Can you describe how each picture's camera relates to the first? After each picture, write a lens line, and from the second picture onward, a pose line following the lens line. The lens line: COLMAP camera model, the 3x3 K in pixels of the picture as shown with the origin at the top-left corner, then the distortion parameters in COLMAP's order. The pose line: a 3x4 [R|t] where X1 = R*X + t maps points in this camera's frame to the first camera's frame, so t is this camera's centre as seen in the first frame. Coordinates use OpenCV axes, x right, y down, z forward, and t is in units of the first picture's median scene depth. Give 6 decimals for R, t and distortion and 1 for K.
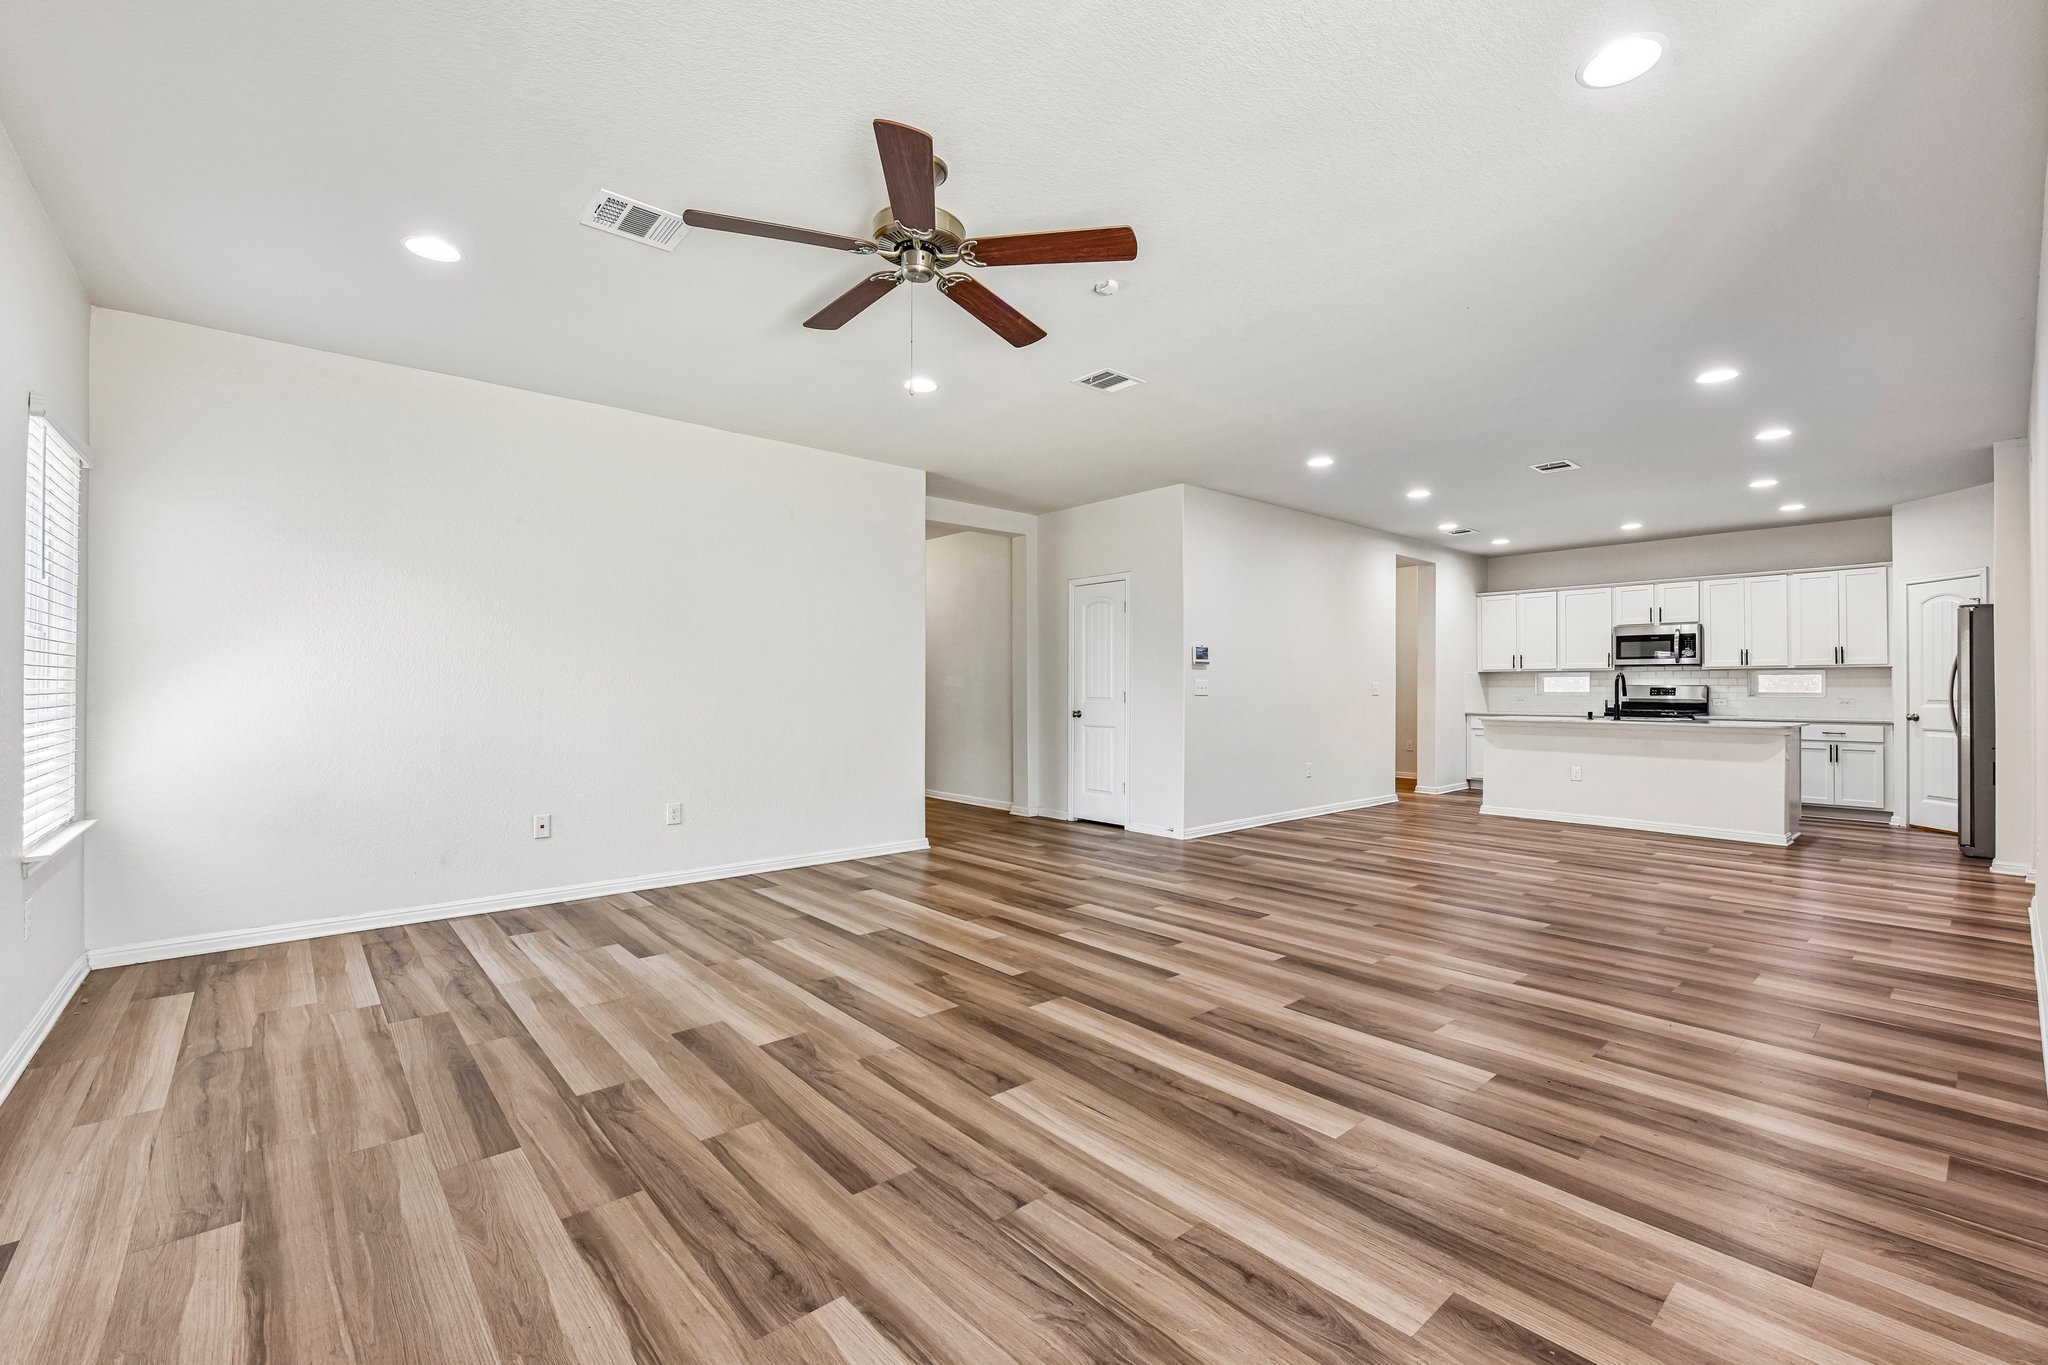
lens RADIAL K [[882.7, 0, 1018.9], [0, 882.7, 697.6], [0, 0, 1]] dist [-0.002445, 0.000246]
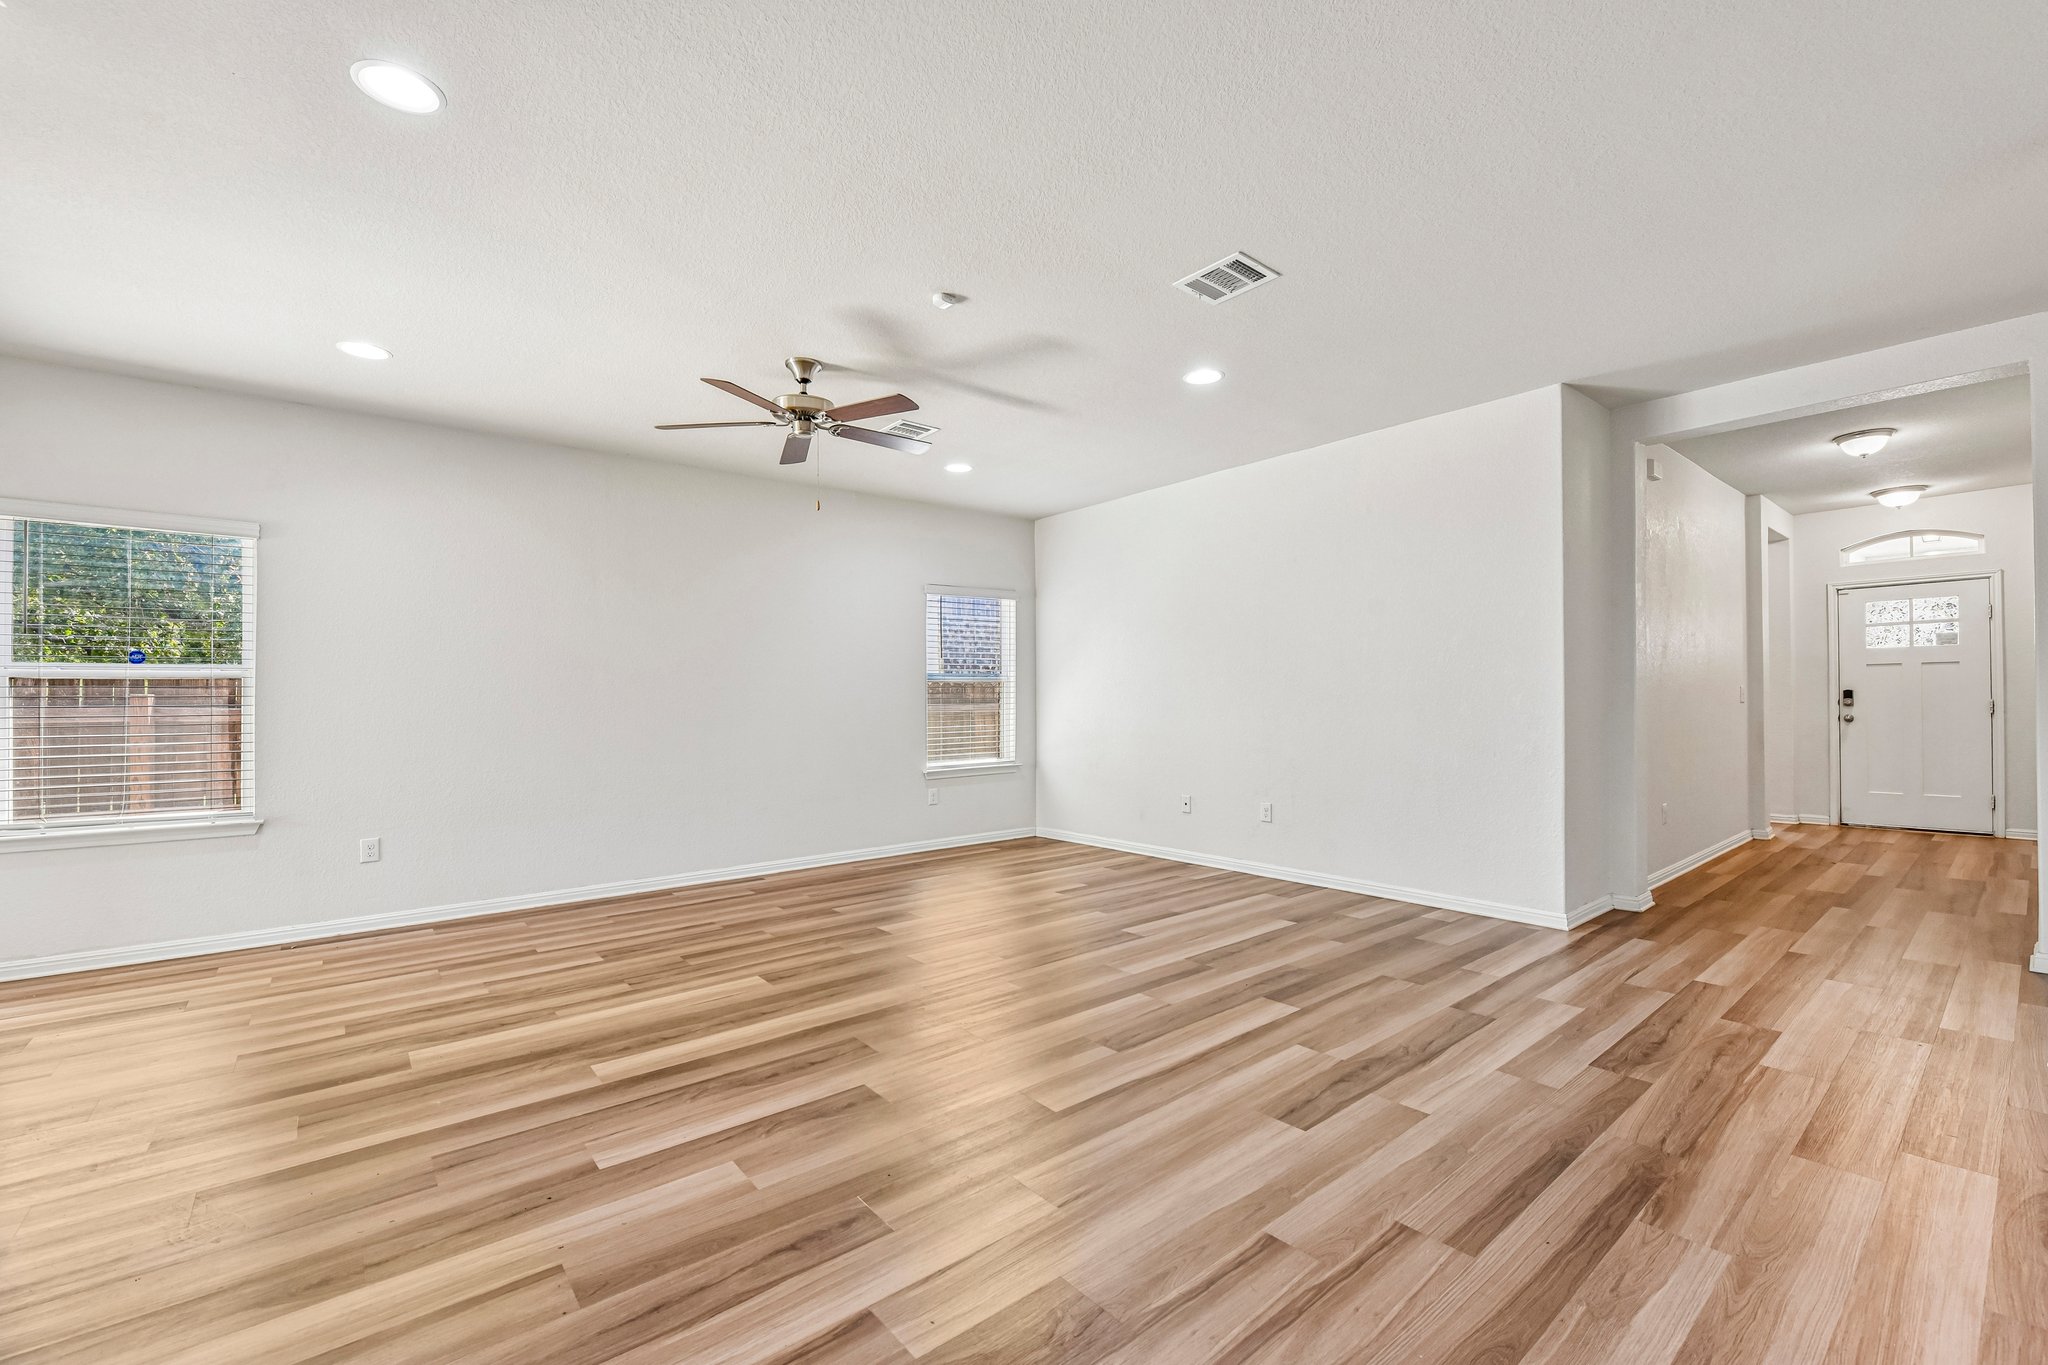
lens RADIAL K [[838.6, 0, 1054.7], [0, 838.6, 717.6], [0, 0, 1]] dist [-0.008077, -0.000440]
pose [[-0.006996, 0.019527, -0.999785, 1.037229], [0.000191, 0.999809, 0.019526, -0.018249], [0.999976, -0.000055, -0.006998, 1.122887]]
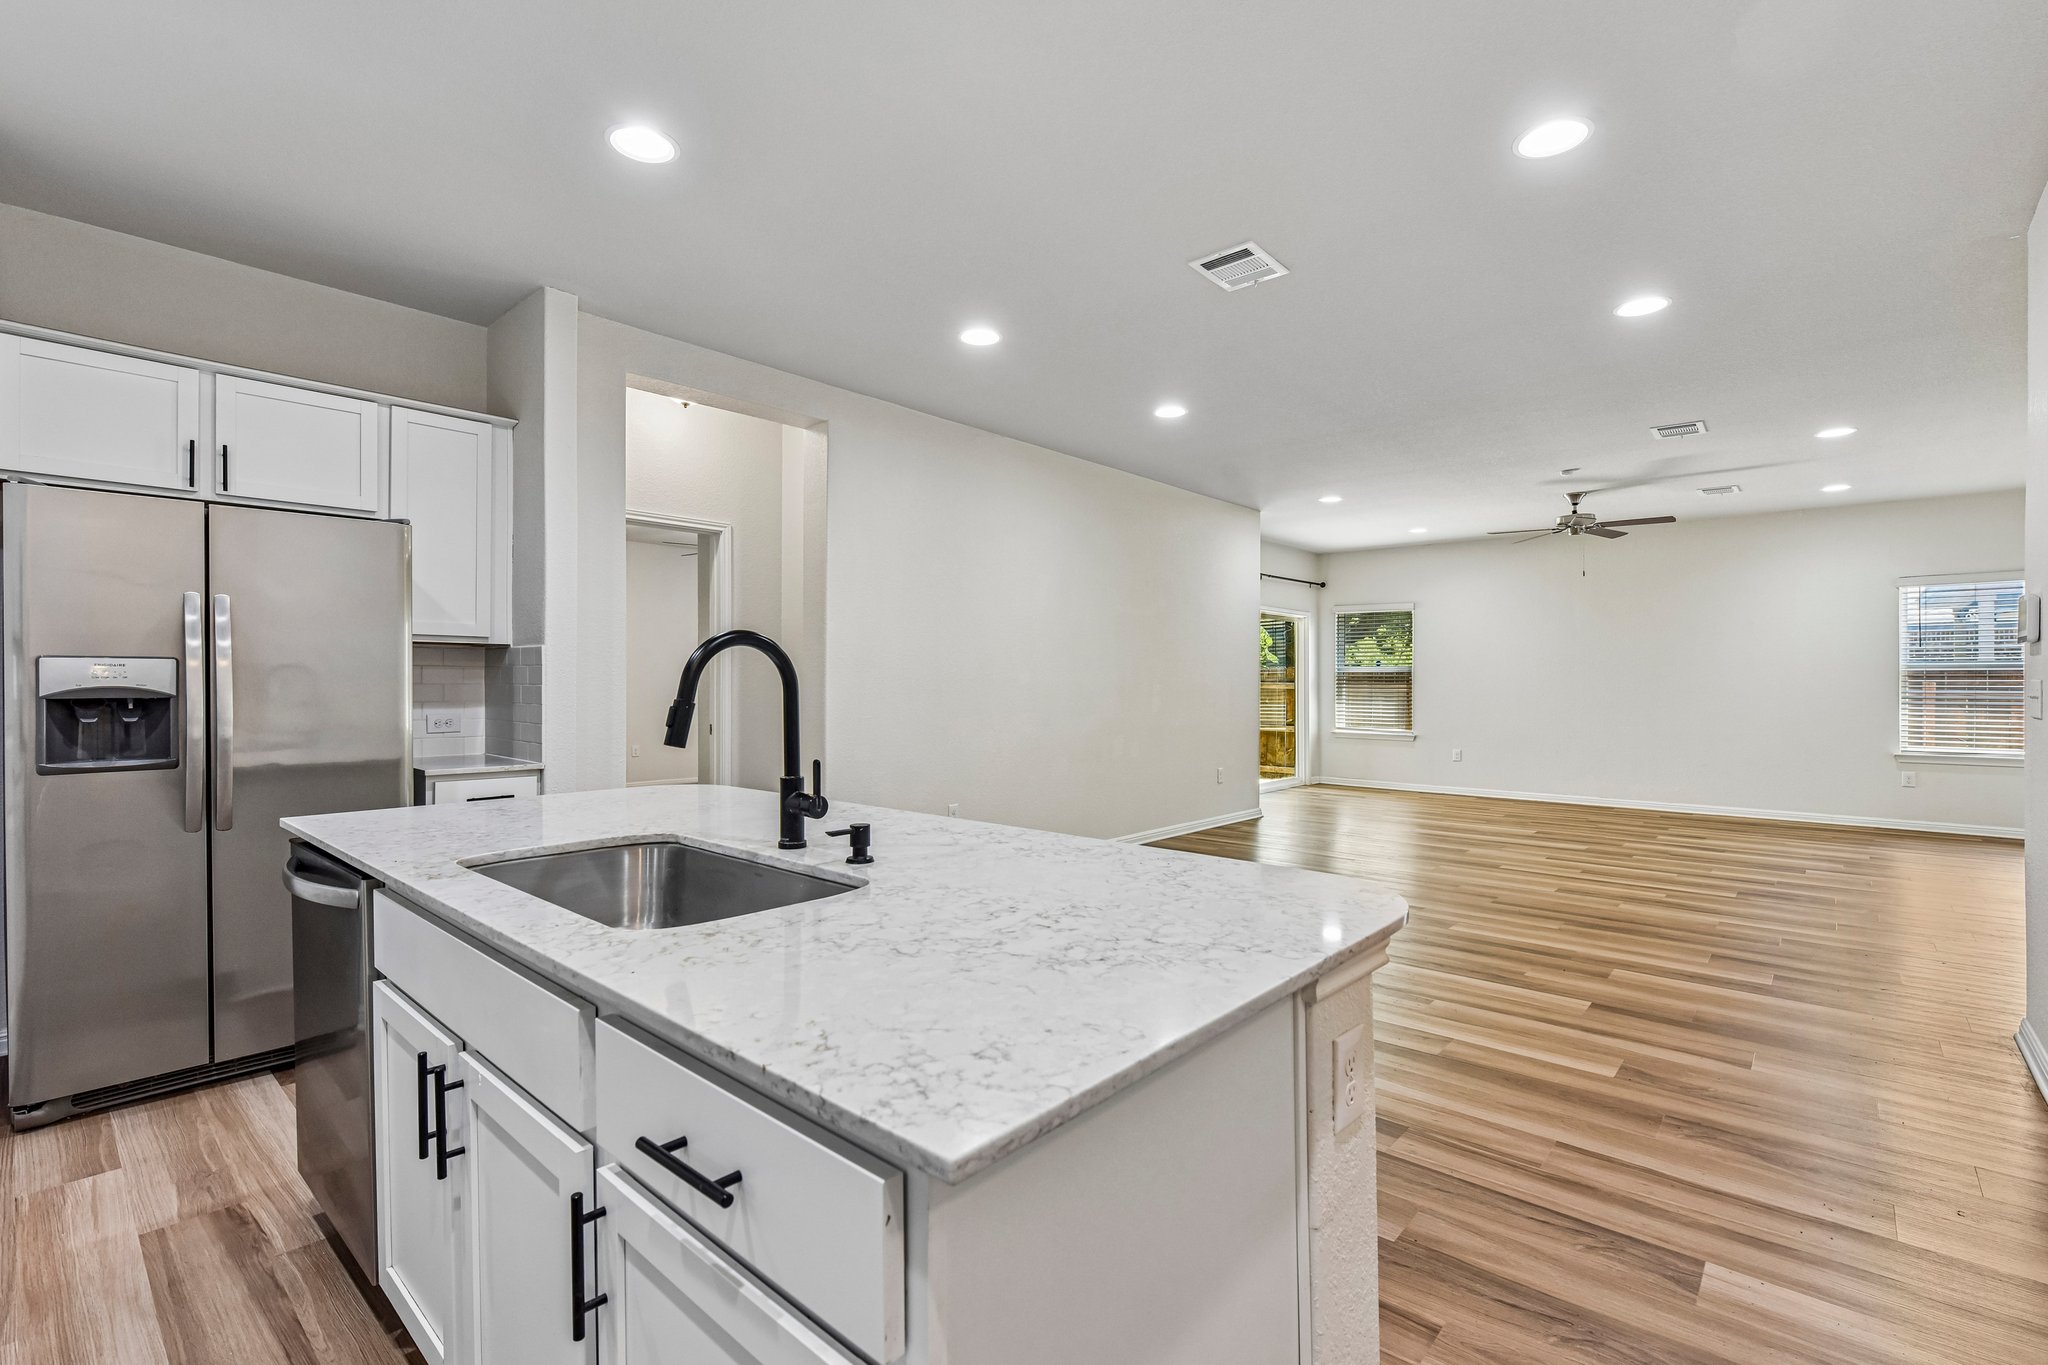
lens RADIAL K [[912.0, 0, 1014.4], [0, 912.0, 680.5], [0, 0, 1]] dist [-0.004815, -0.003142]
pose [[-0.993789, -0.005812, -0.111126, 1.429744], [-0.007007, 0.999922, 0.010365, -0.045527], [0.111057, 0.011079, -0.993752, 2.696977]]
